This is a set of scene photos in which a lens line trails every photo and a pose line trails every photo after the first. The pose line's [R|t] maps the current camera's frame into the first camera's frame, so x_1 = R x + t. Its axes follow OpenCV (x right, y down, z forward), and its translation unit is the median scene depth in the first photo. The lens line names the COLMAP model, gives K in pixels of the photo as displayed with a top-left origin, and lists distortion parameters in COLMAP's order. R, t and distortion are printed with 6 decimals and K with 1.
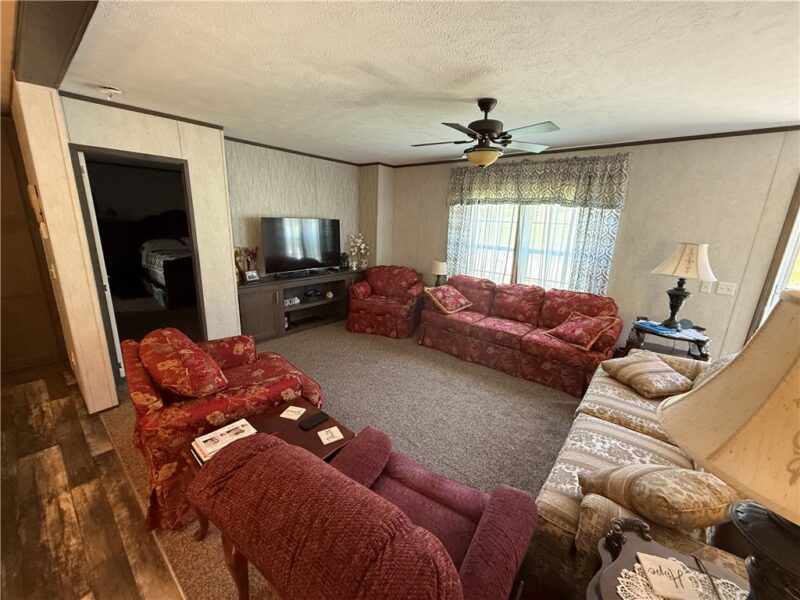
lens RADIAL K [[318.6, 0, 400.3], [0, 318.6, 298.7], [0, 0, 1]] dist [-0.001124, 0.000025]
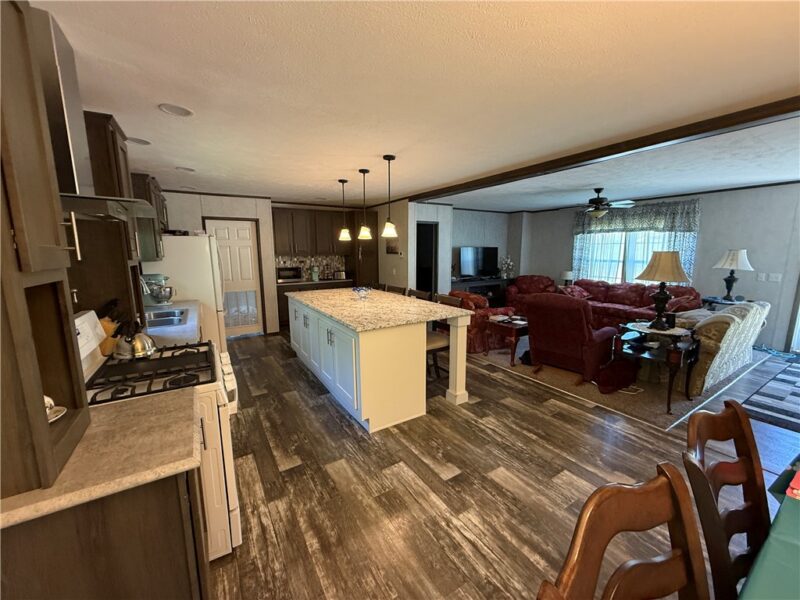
lens RADIAL K [[318.6, 0, 400.3], [0, 318.6, 298.9], [0, 0, 1]] dist [-0.001124, 0.000025]
pose [[0.950289, 0.008650, -0.311248, -0.179871], [-0.038443, 0.995225, -0.089713, 0.204795], [0.308986, 0.097219, 0.946085, -0.757693]]
